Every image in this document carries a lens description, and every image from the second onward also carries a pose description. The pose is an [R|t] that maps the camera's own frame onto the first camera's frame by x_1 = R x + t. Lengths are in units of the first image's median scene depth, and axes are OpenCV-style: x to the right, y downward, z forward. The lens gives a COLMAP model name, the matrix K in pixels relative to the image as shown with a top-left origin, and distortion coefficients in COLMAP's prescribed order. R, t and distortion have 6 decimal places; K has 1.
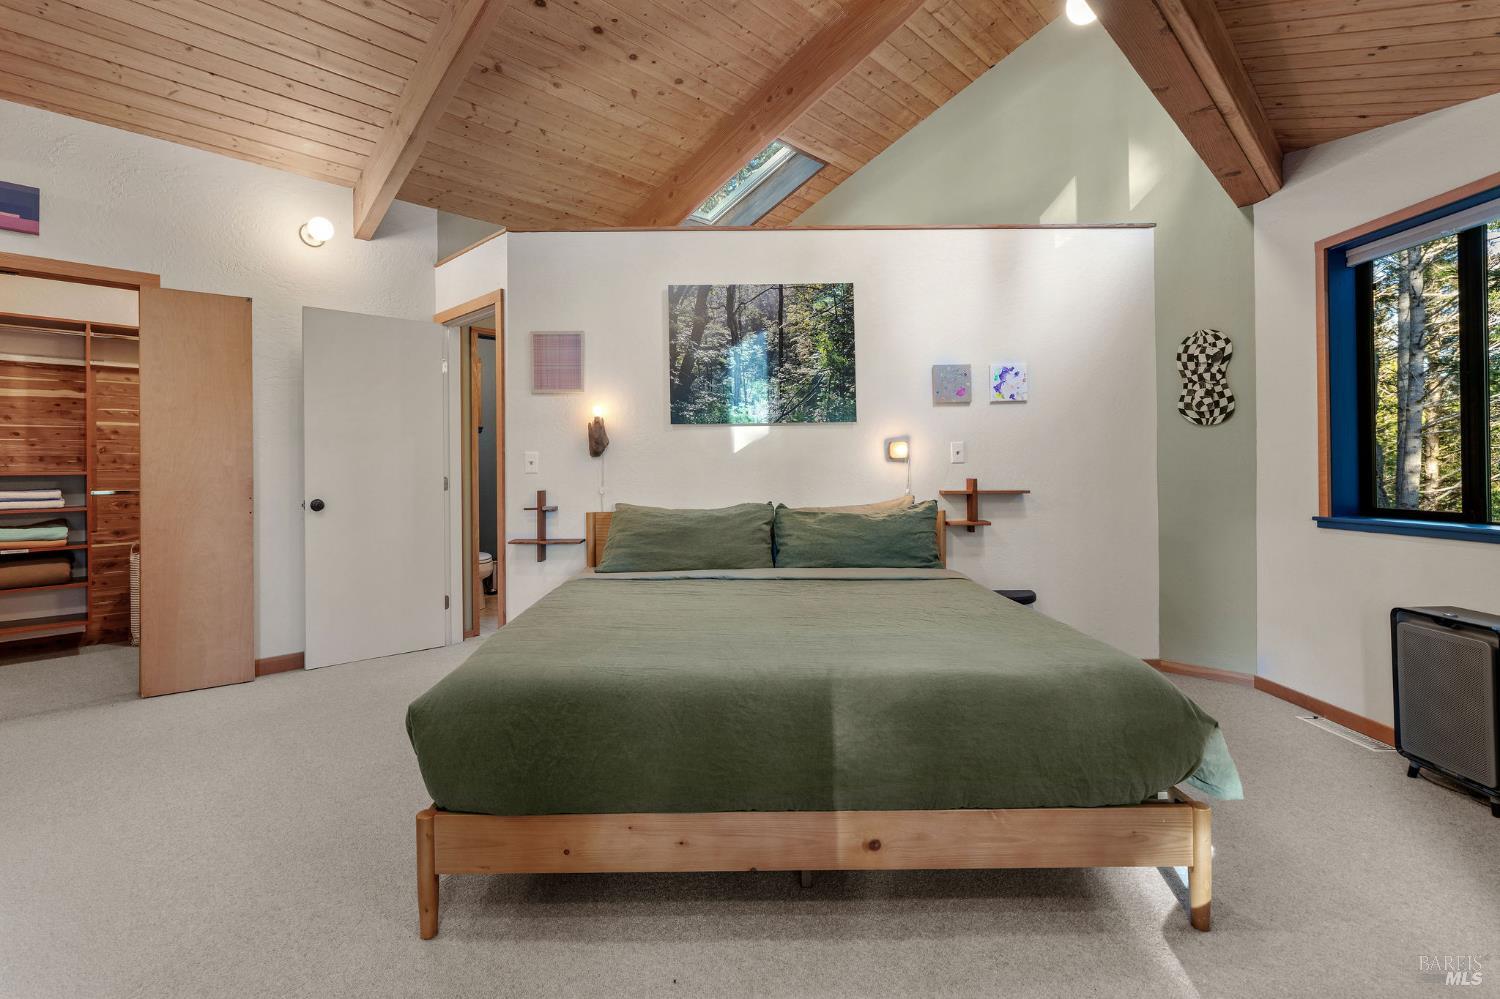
lens RADIAL K [[684.0, 0, 721.1], [0, 684.0, 463.6], [0, 0, 1]] dist [-0.002355, 0.000152]
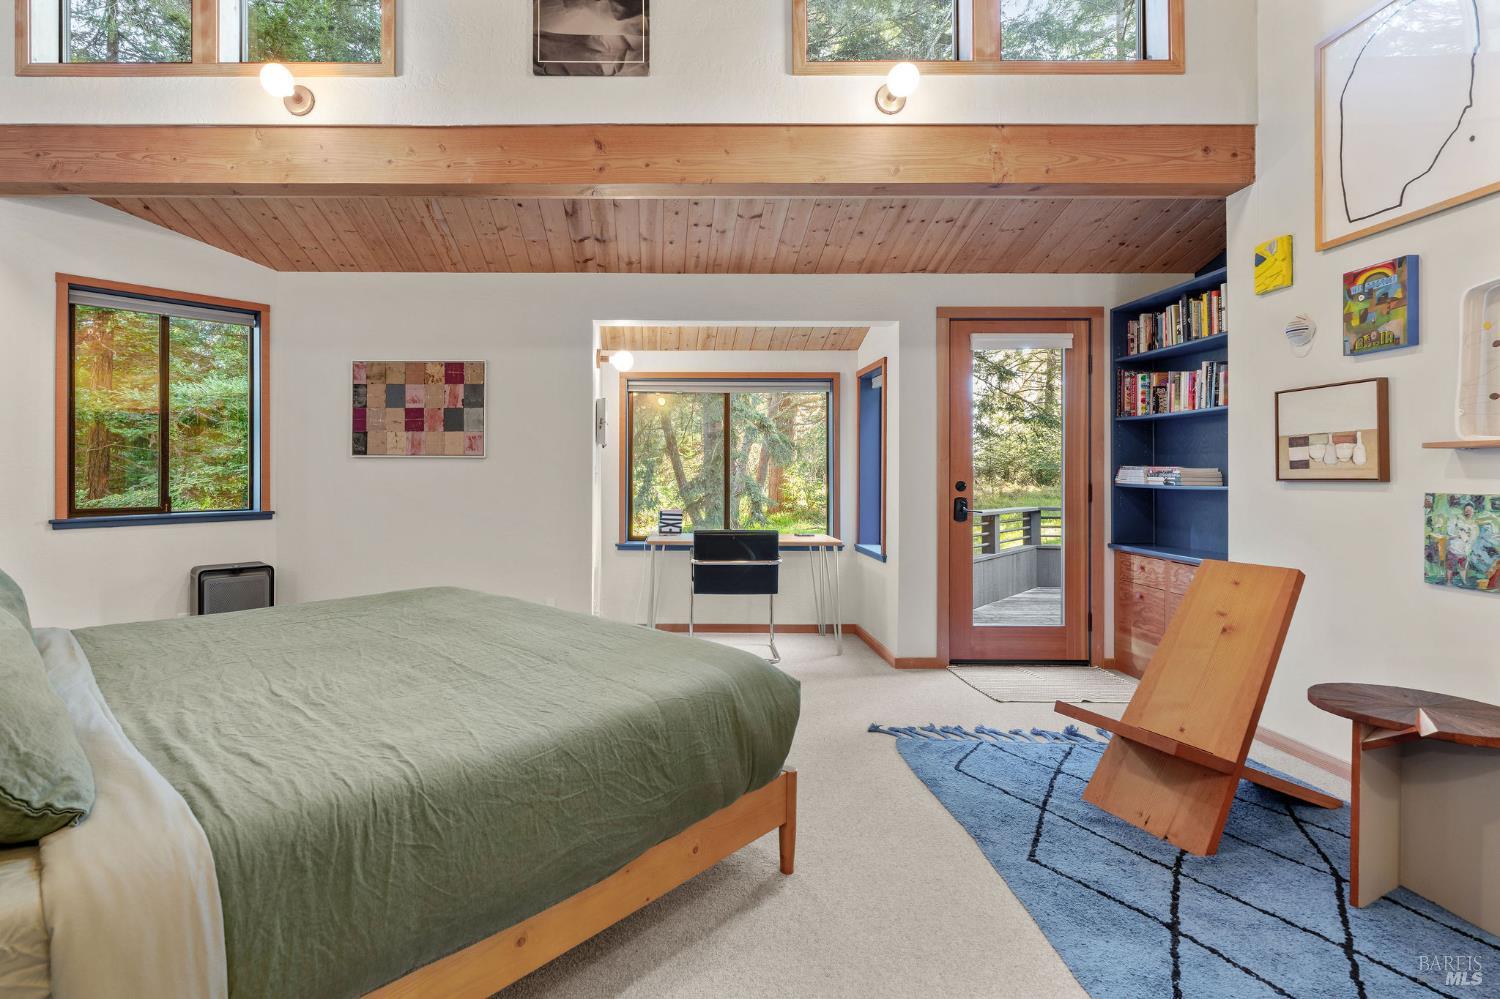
lens RADIAL K [[719.3, 0, 639.4], [0, 719.3, 471.8], [0, 0, 1]] dist [-0.010782, -0.000143]
pose [[-0.706518, 0.002537, 0.707690, -0.502540], [-0.006987, 0.999920, -0.010559, 0.004187], [-0.707660, -0.012404, -0.706444, 0.928379]]
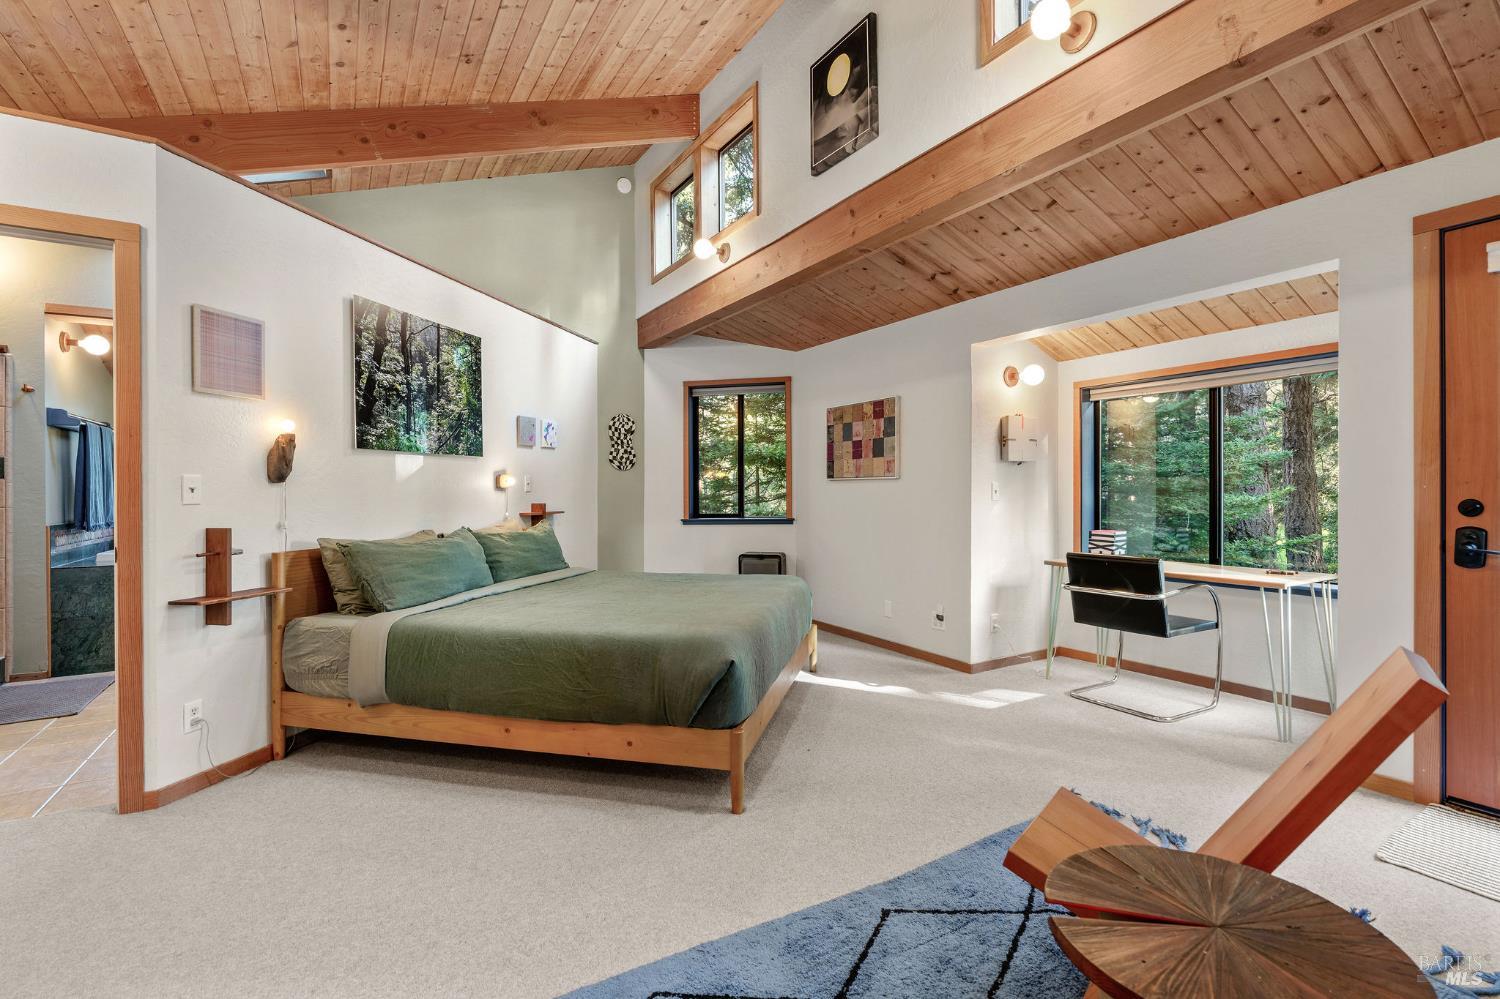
lens RADIAL K [[683.9, 0, 741.9], [0, 683.9, 489.2], [0, 0, 1]] dist [-0.001830, 0.000651]
pose [[0.240578, 0.005669, 0.970613, -0.832052], [-0.002964, 0.999983, -0.005106, -0.000226], [-0.970625, -0.001648, 0.240590, 0.284516]]
